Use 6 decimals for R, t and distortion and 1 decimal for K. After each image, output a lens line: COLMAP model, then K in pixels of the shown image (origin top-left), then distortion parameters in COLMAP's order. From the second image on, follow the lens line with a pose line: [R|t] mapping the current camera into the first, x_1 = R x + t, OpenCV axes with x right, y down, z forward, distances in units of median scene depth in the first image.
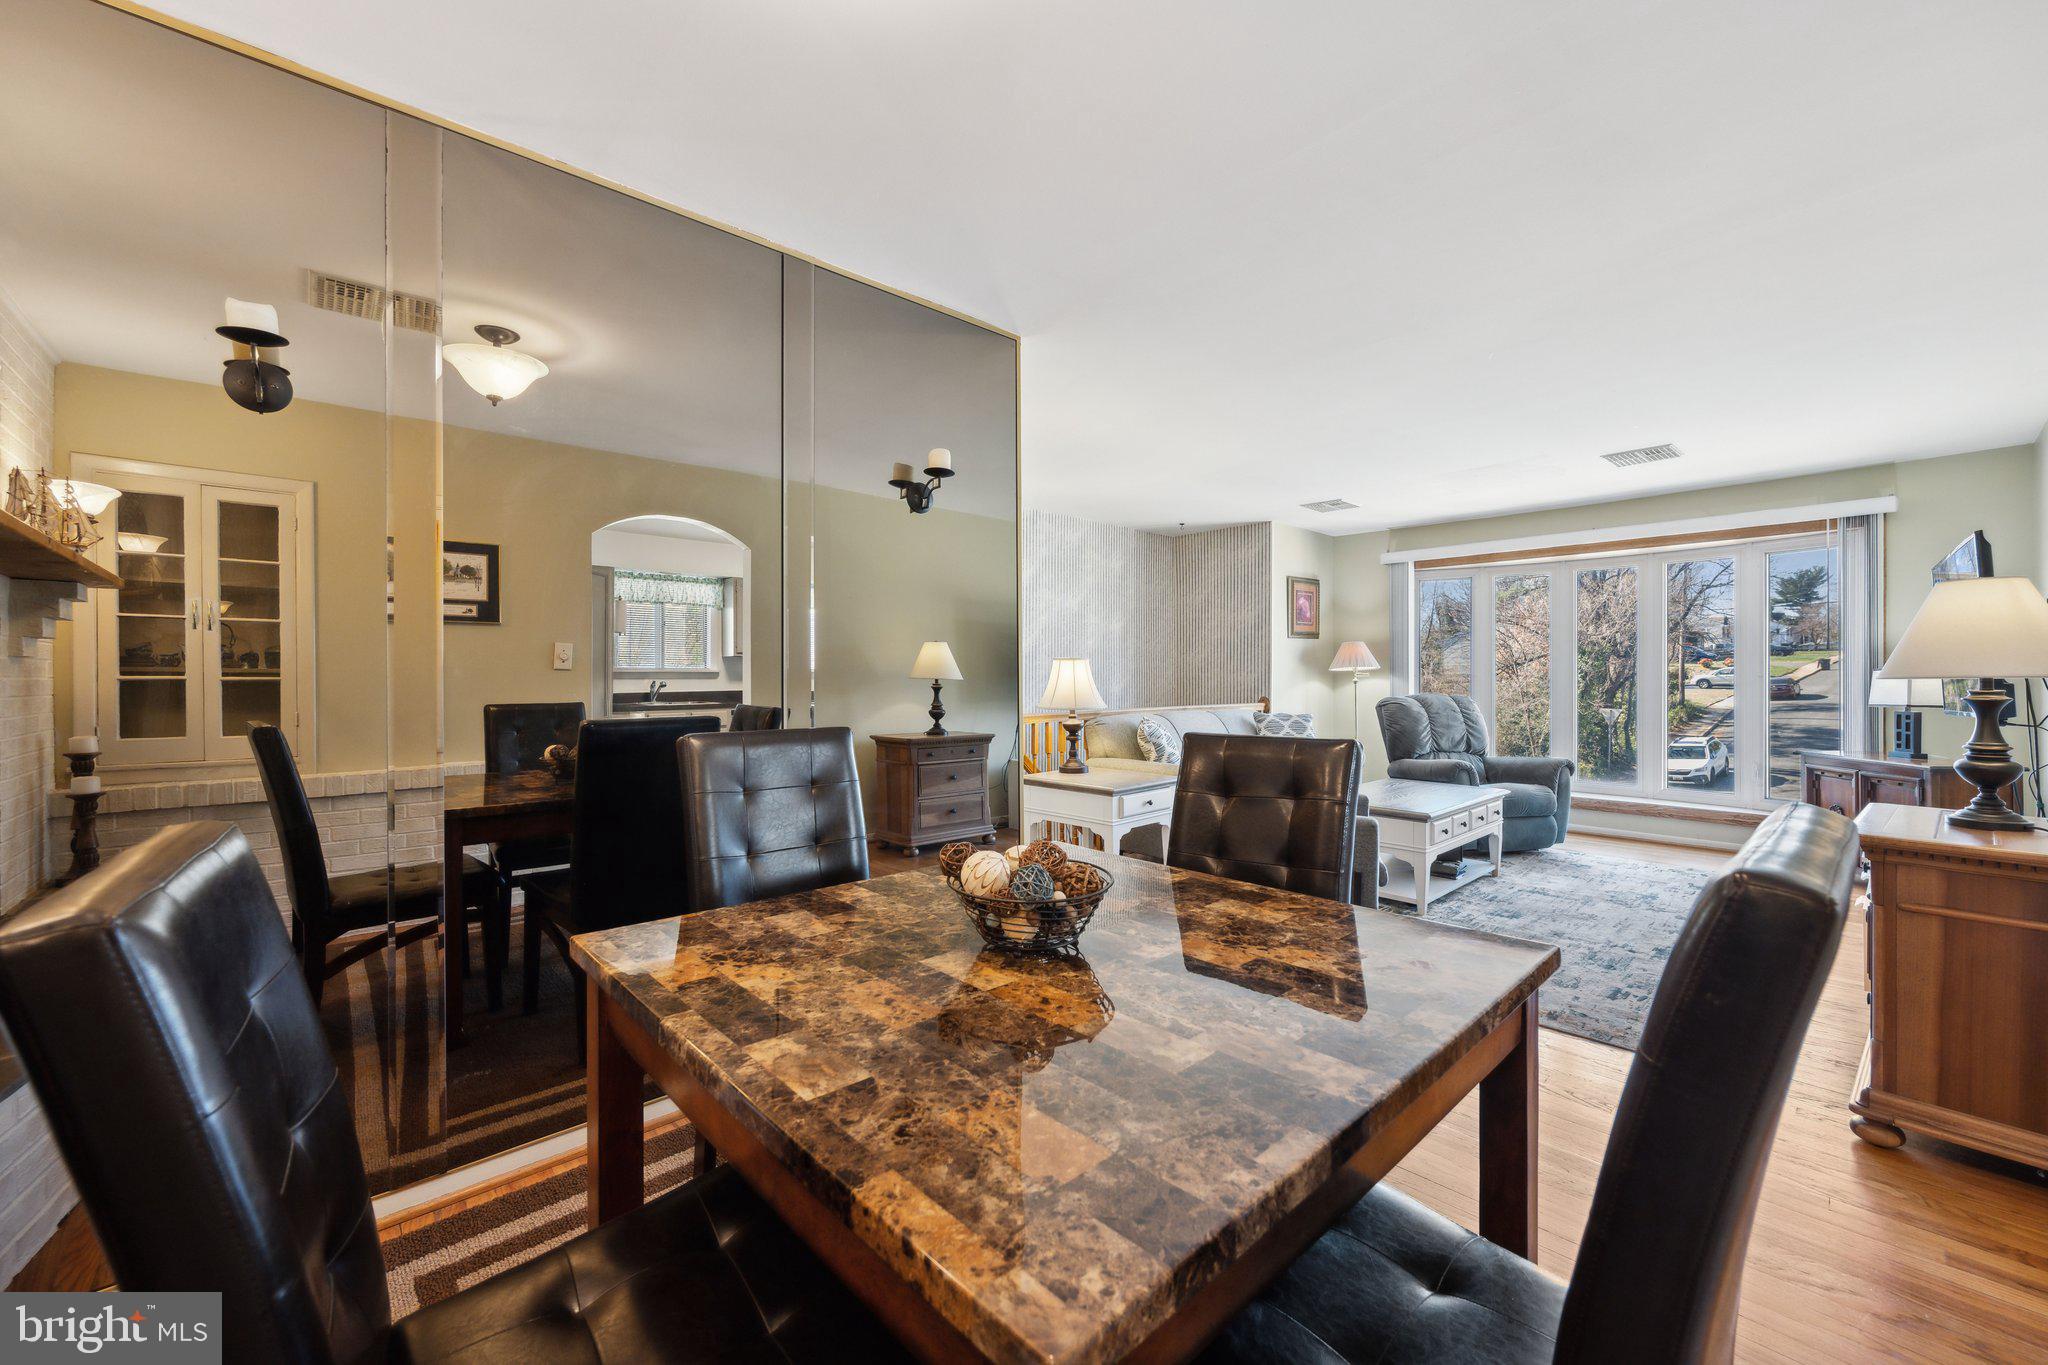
lens RADIAL K [[801.3, 0, 1025.5], [0, 801.3, 677.1], [0, 0, 1]] dist [-0.000779, -0.000261]
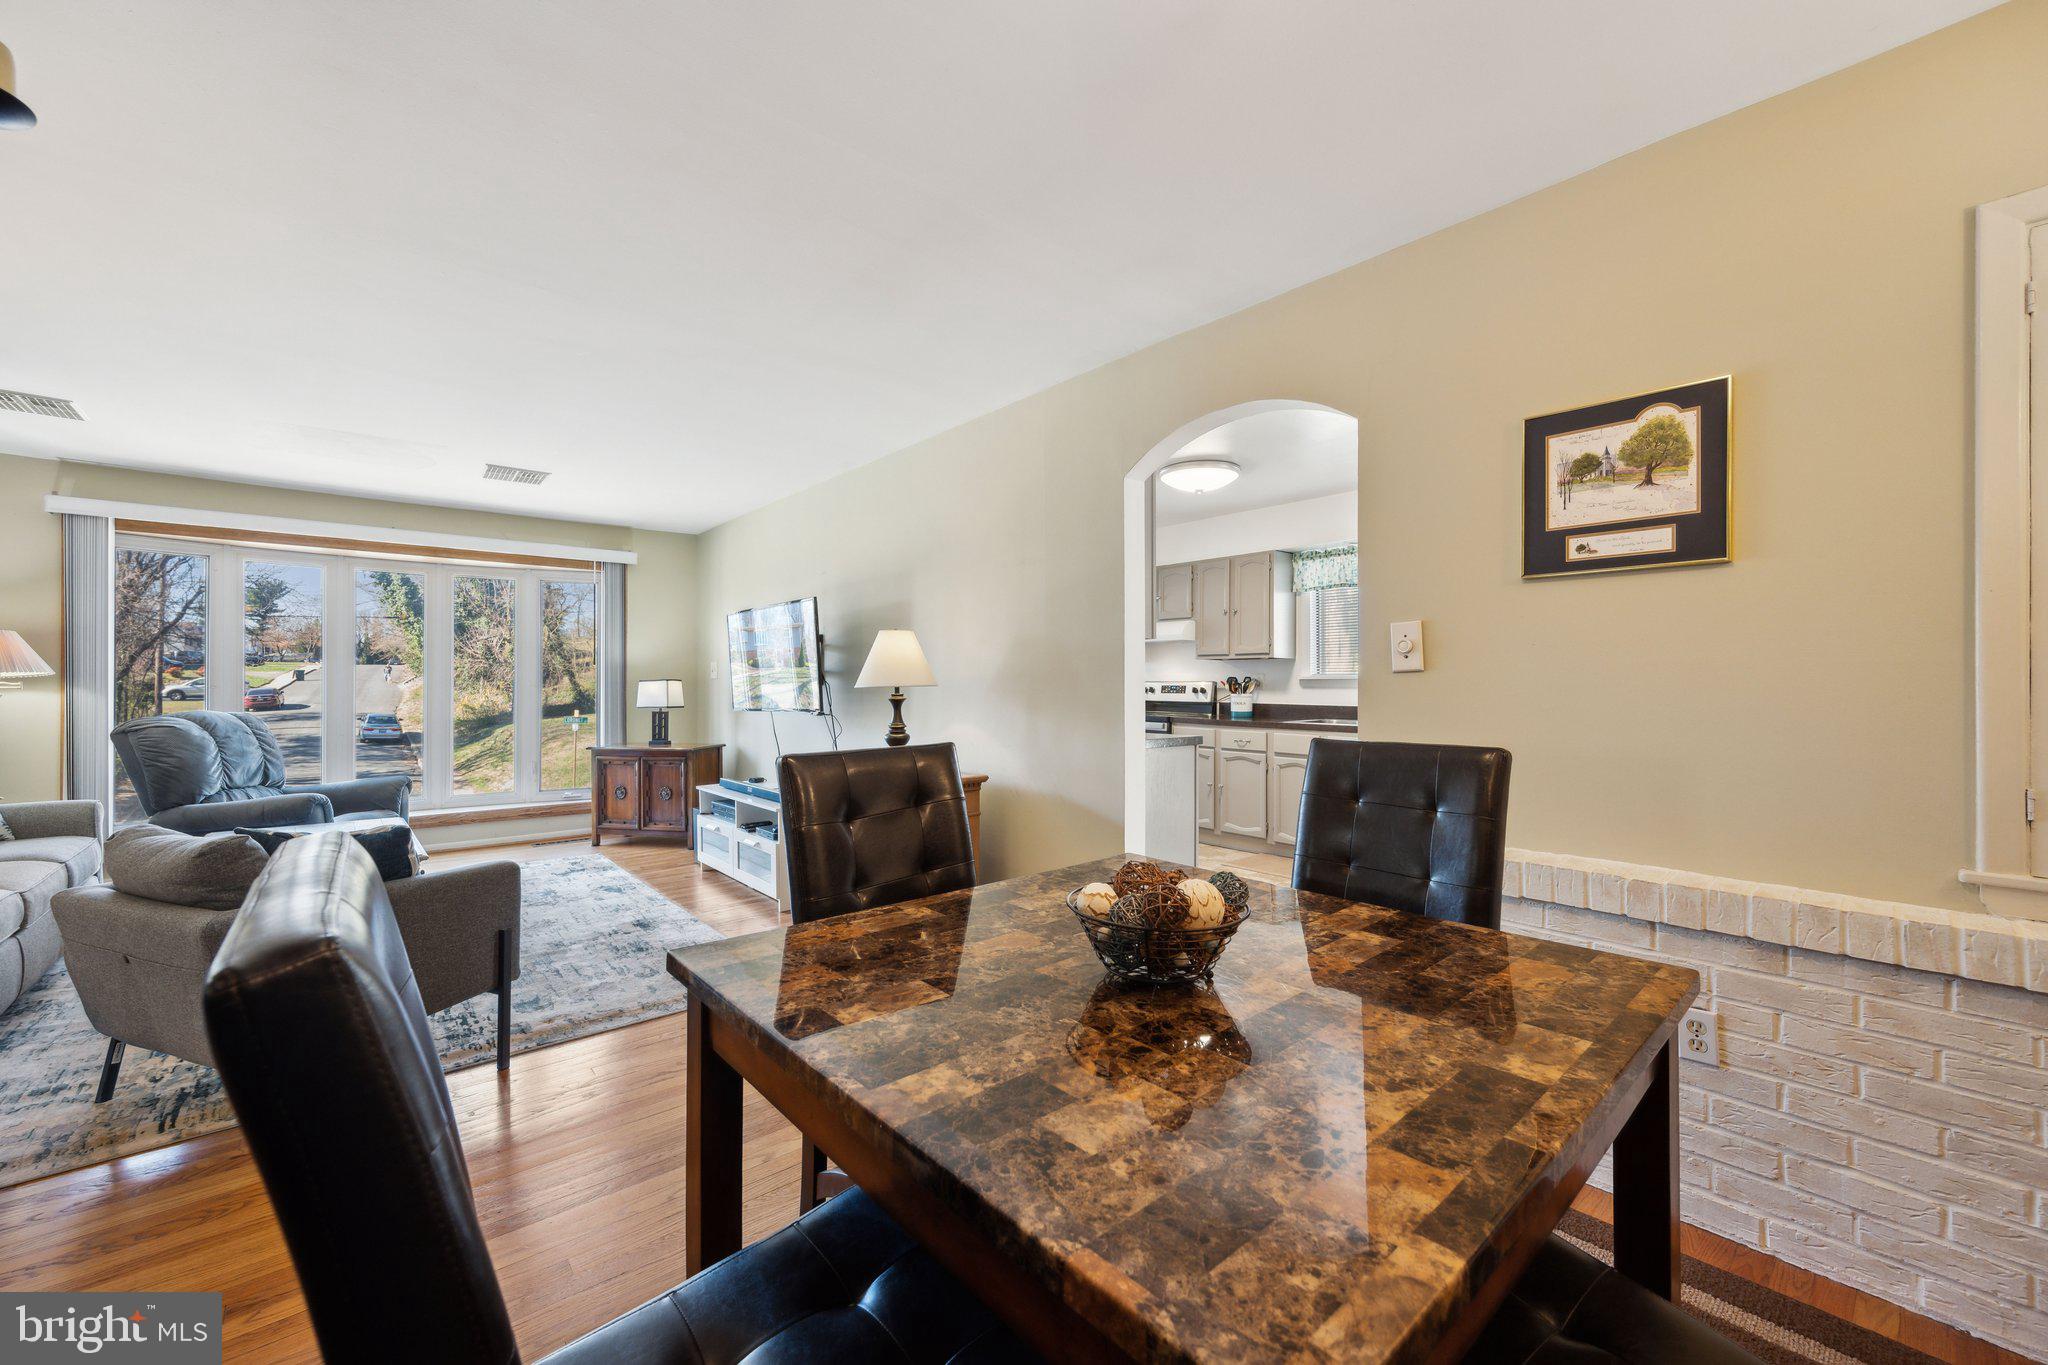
lens RADIAL K [[801.3, 0, 1025.5], [0, 801.3, 677.1], [0, 0, 1]] dist [-0.000779, -0.000261]
pose [[0.029107, 0.009334, 0.999533, -0.219120], [0.003526, 0.999949, -0.009441, -0.000635], [-0.999570, 0.003800, 0.029073, 0.265487]]
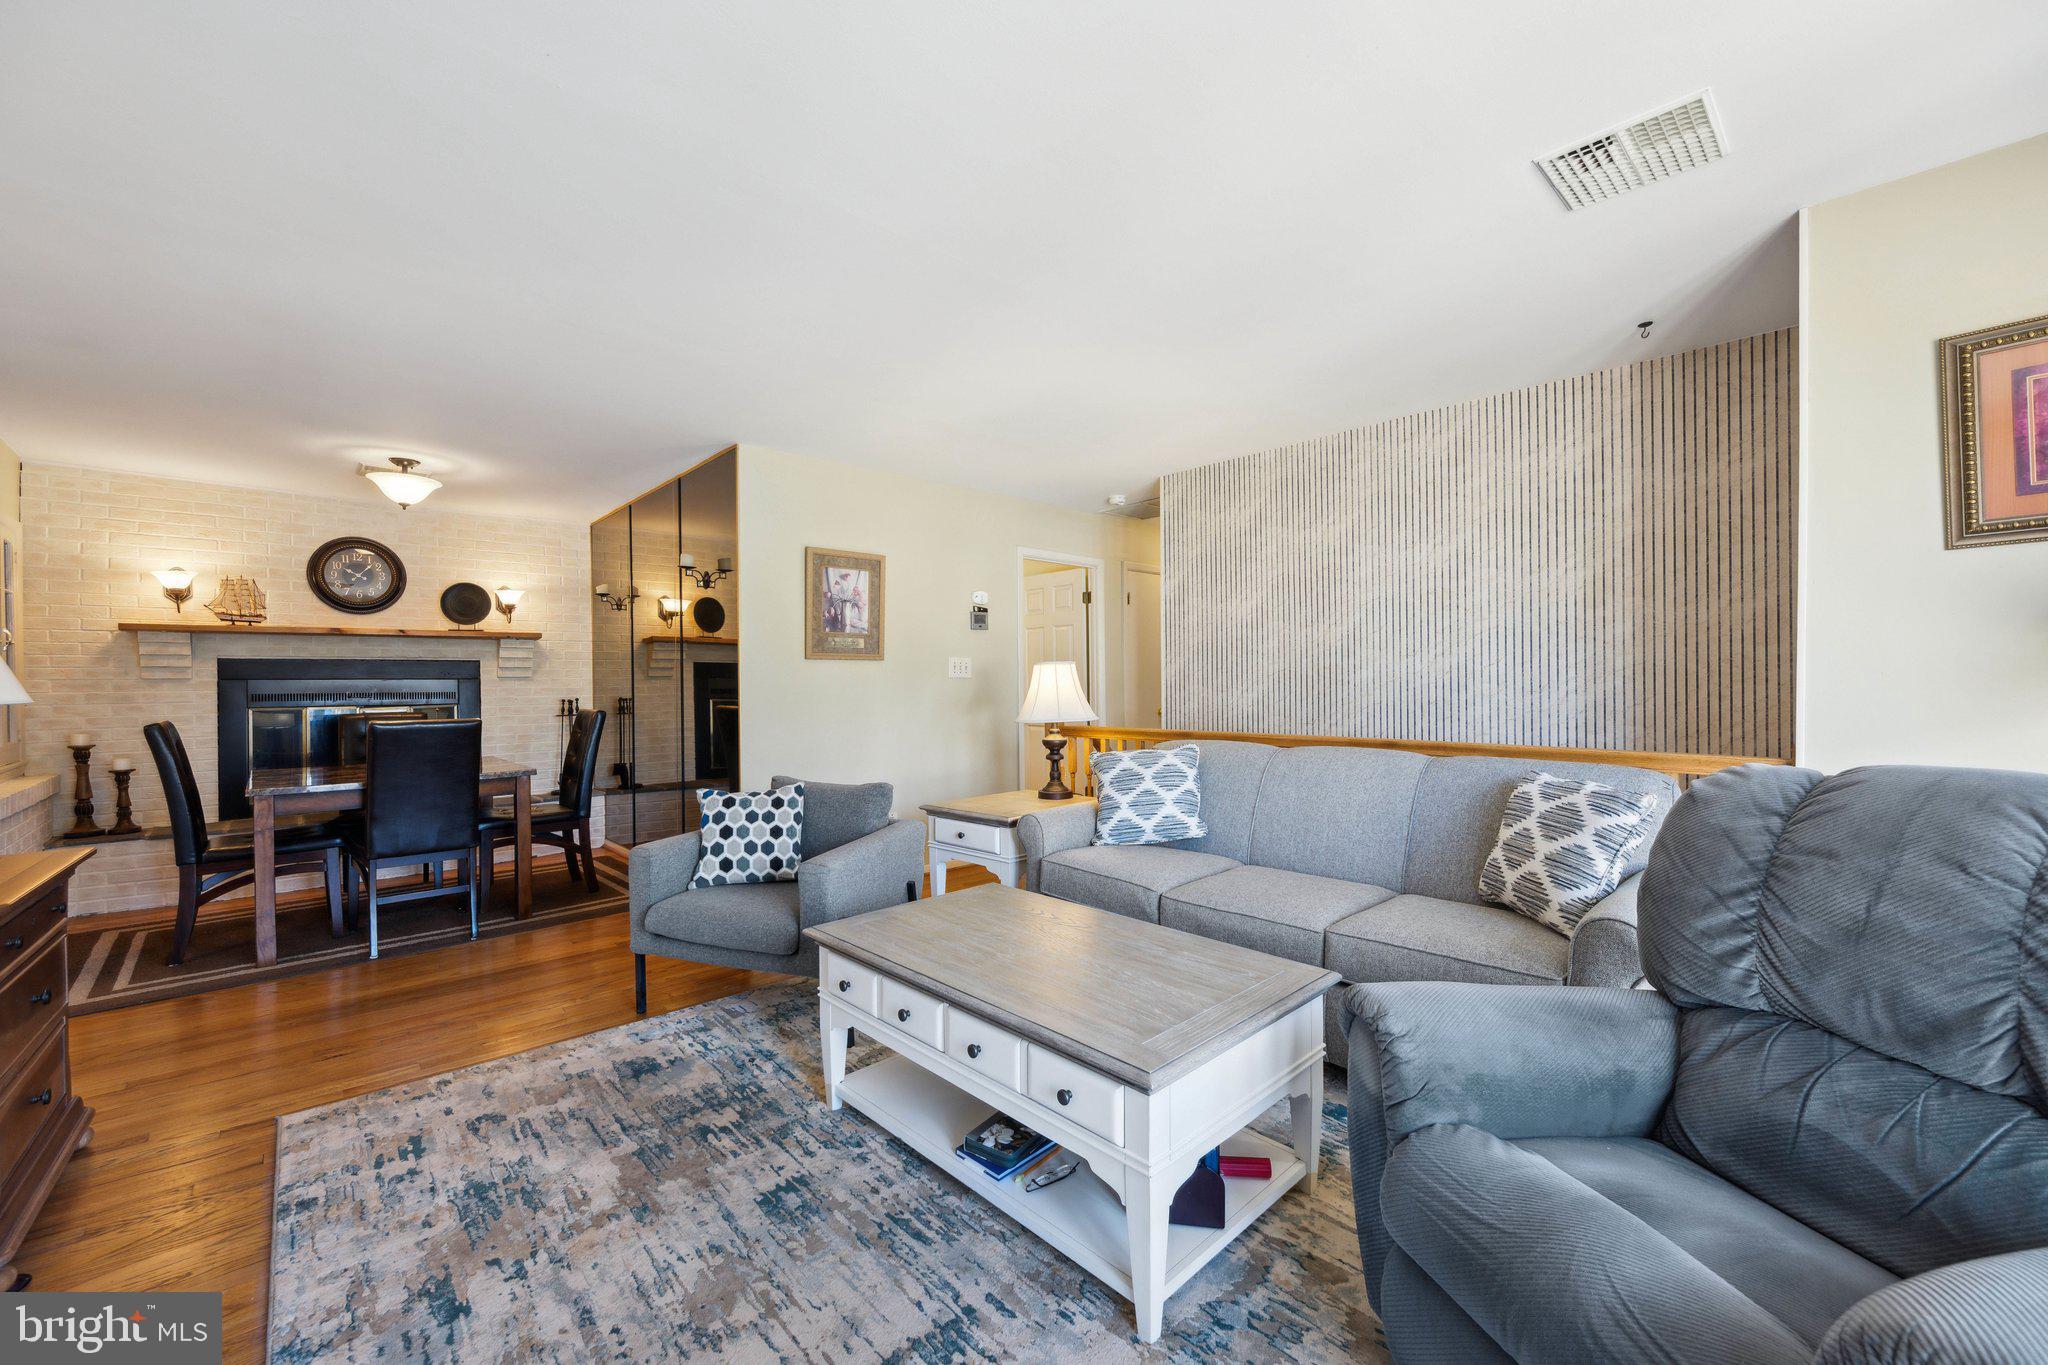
lens RADIAL K [[808.0, 0, 1024.0], [0, 808.0, 682.5], [0, 0, 1]] dist [-0.001905, -0.000463]
pose [[0.004378, 0.003095, -0.999986, 0.800101], [0.007991, 0.999963, 0.003130, -0.004838], [0.999958, -0.008005, 0.004353, 0.849069]]
